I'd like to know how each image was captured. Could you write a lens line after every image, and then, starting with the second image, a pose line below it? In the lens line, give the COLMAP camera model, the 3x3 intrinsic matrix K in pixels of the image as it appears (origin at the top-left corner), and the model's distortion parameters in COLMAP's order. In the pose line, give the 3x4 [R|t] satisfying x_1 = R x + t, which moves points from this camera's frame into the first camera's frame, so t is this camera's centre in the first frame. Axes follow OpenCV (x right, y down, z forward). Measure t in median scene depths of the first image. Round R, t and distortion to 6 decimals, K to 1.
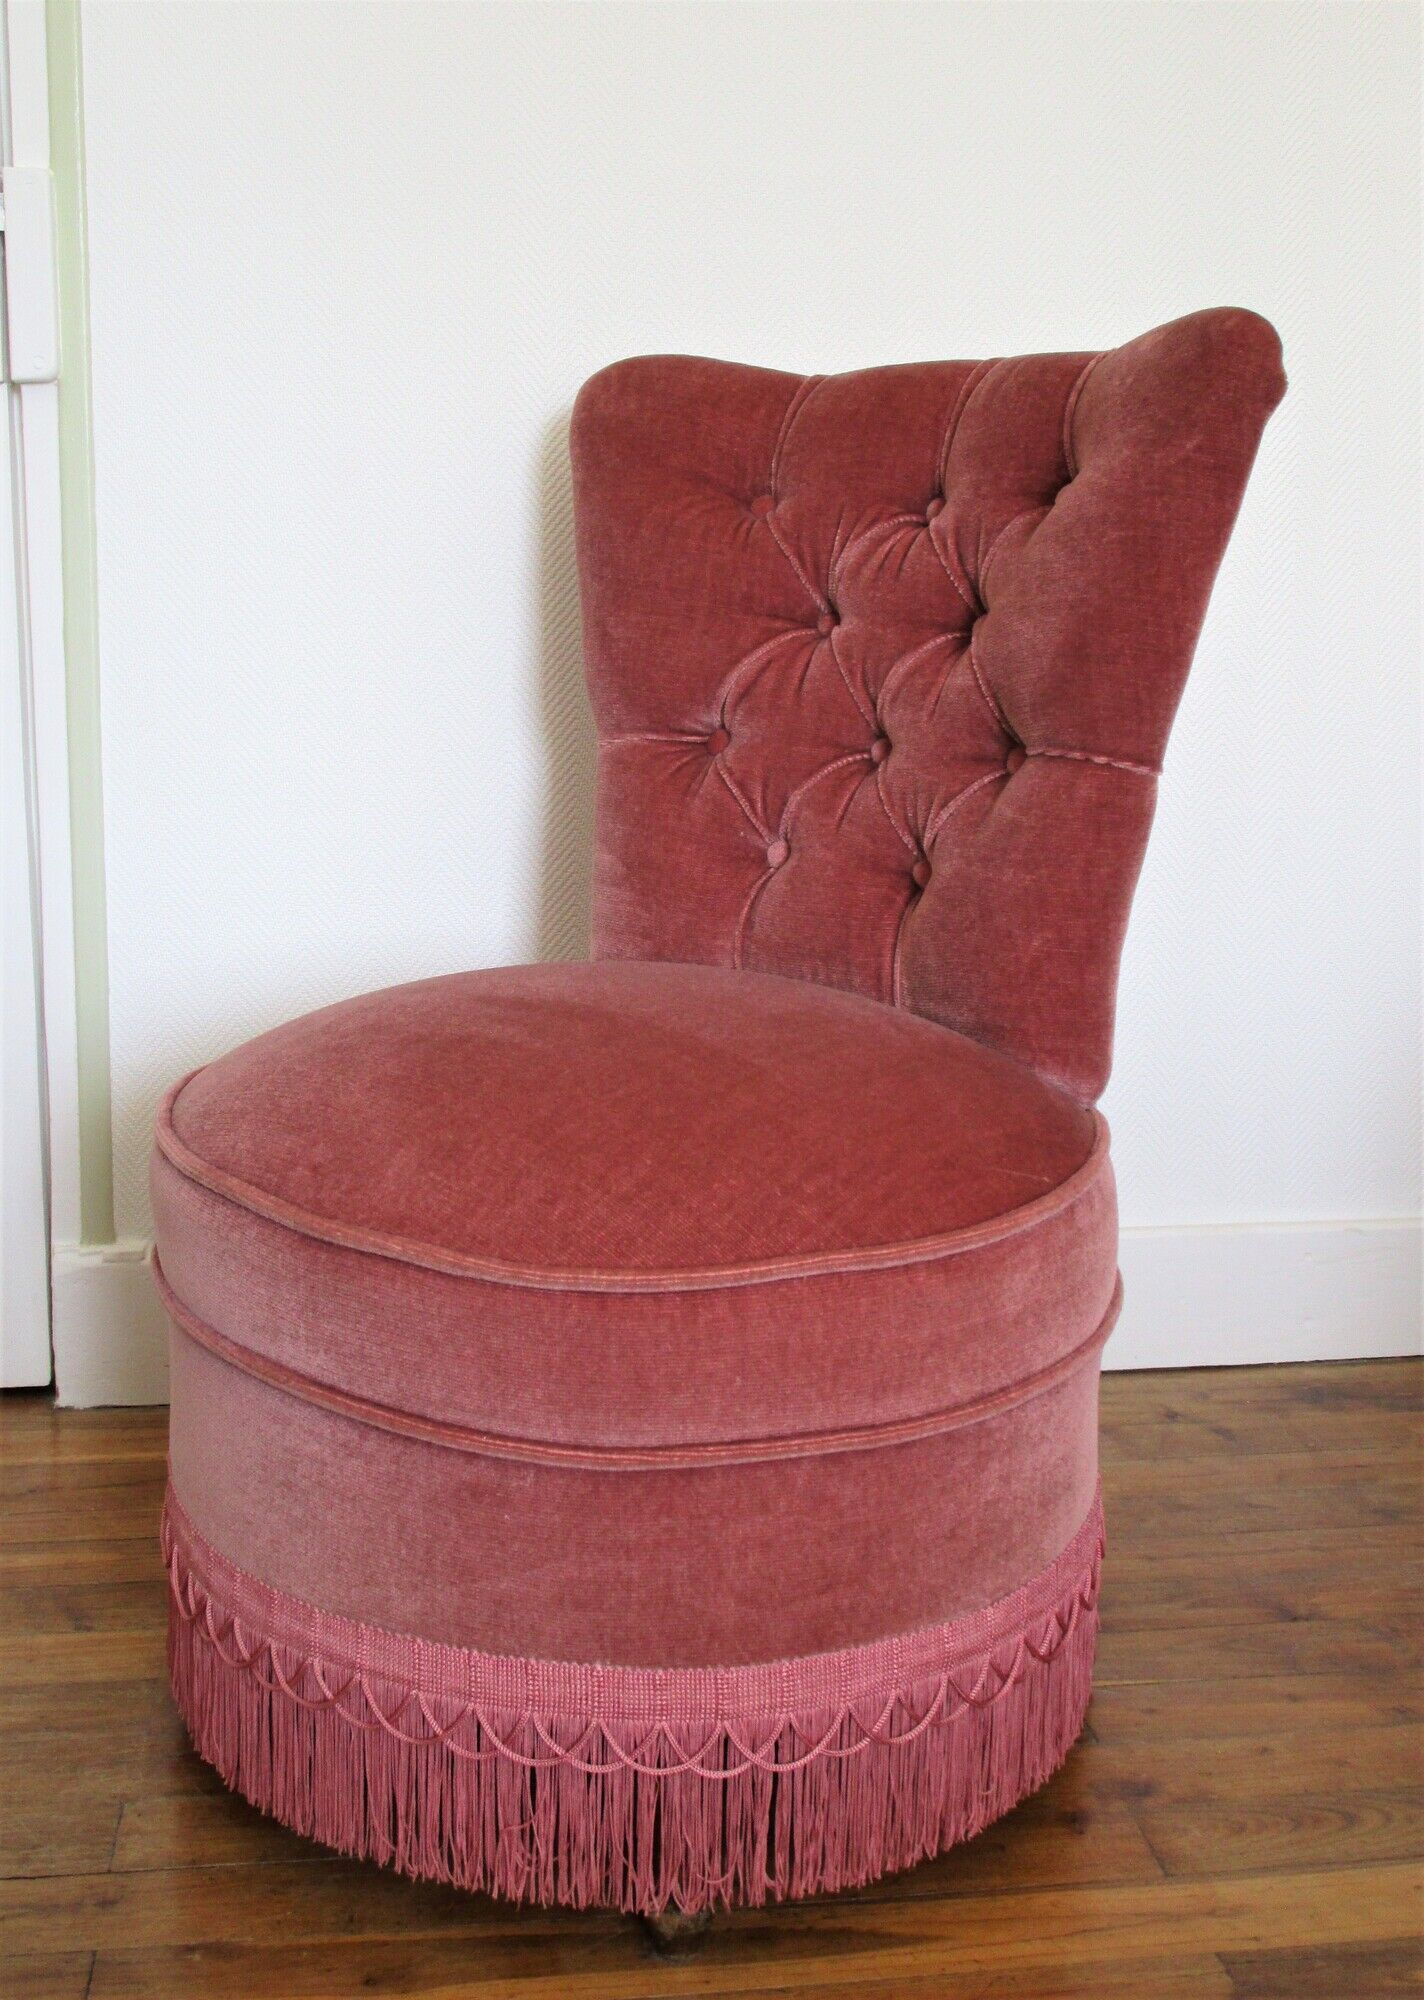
lens RADIAL K [[2230.8, 0, 676.7], [0, 2230.8, 995.8], [0, 0, 1]] dist [-0.040224, 0.000000]
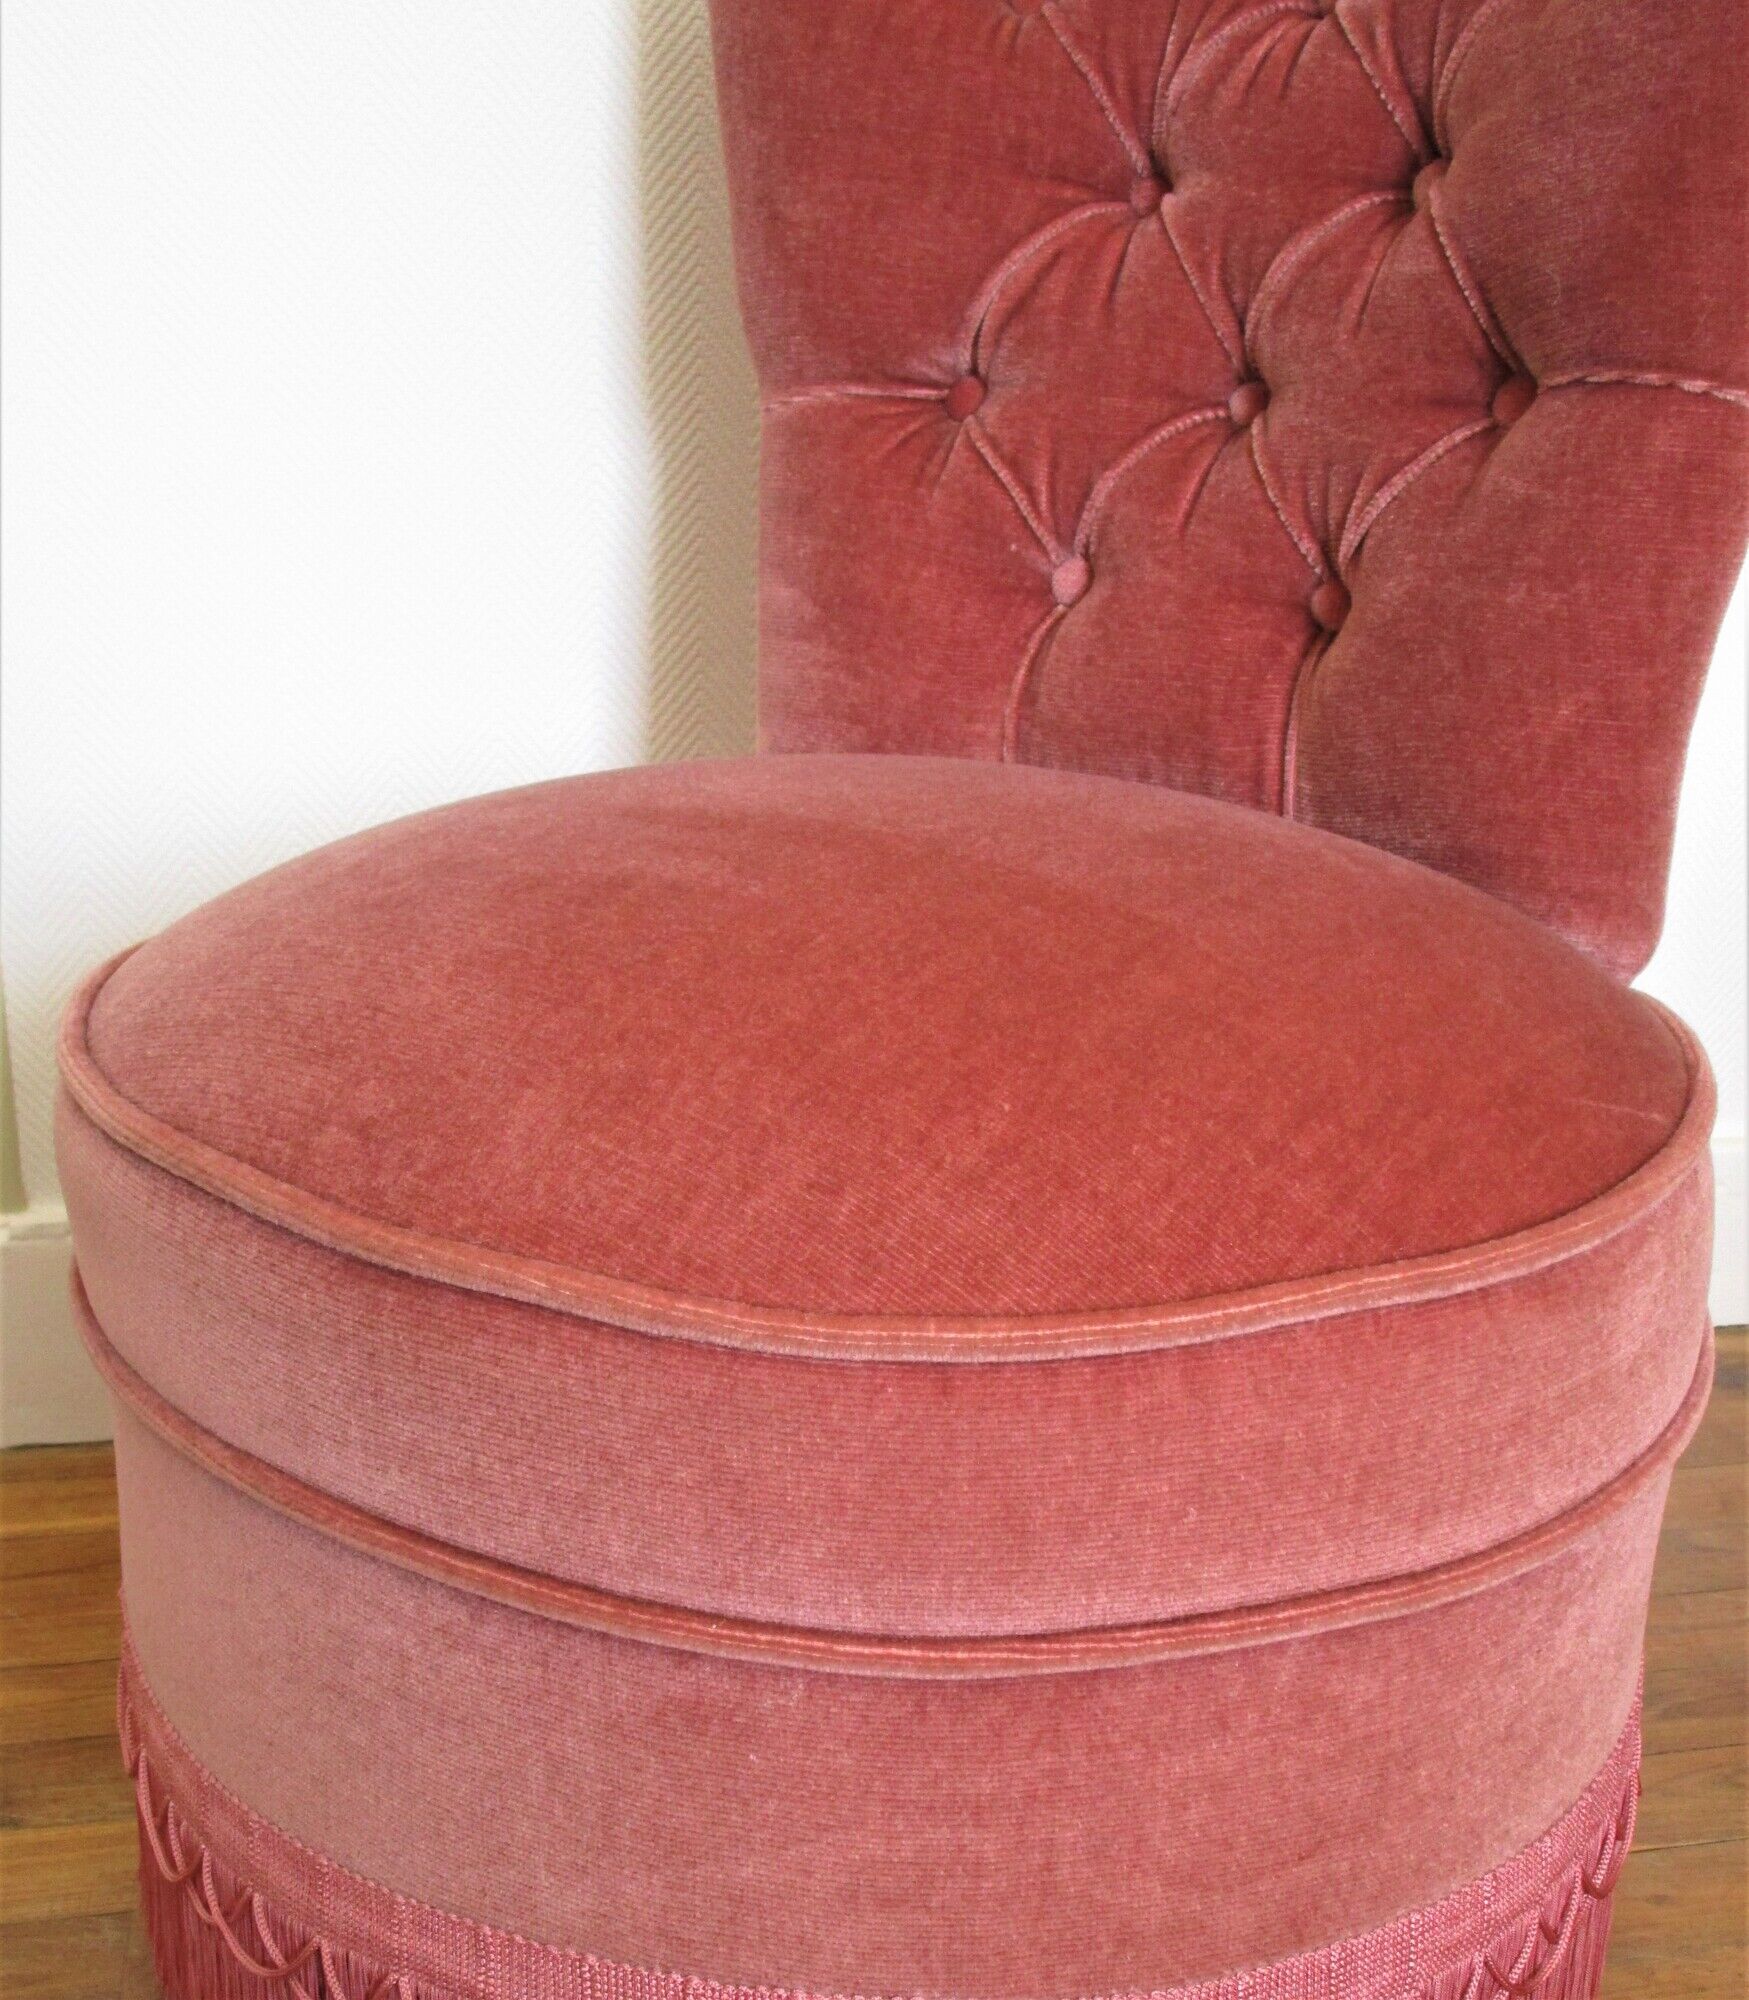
lens RADIAL K [[2294.1, 0, 859.3], [0, 2294.1, 1260.8], [0, 0, 1]] dist [-0.039623, 0.000000]
pose [[0.995940, -0.026947, 0.085896, -0.090691], [0.011912, 0.985207, 0.170955, 0.016202], [-0.089232, -0.169237, 0.981528, 0.440968]]
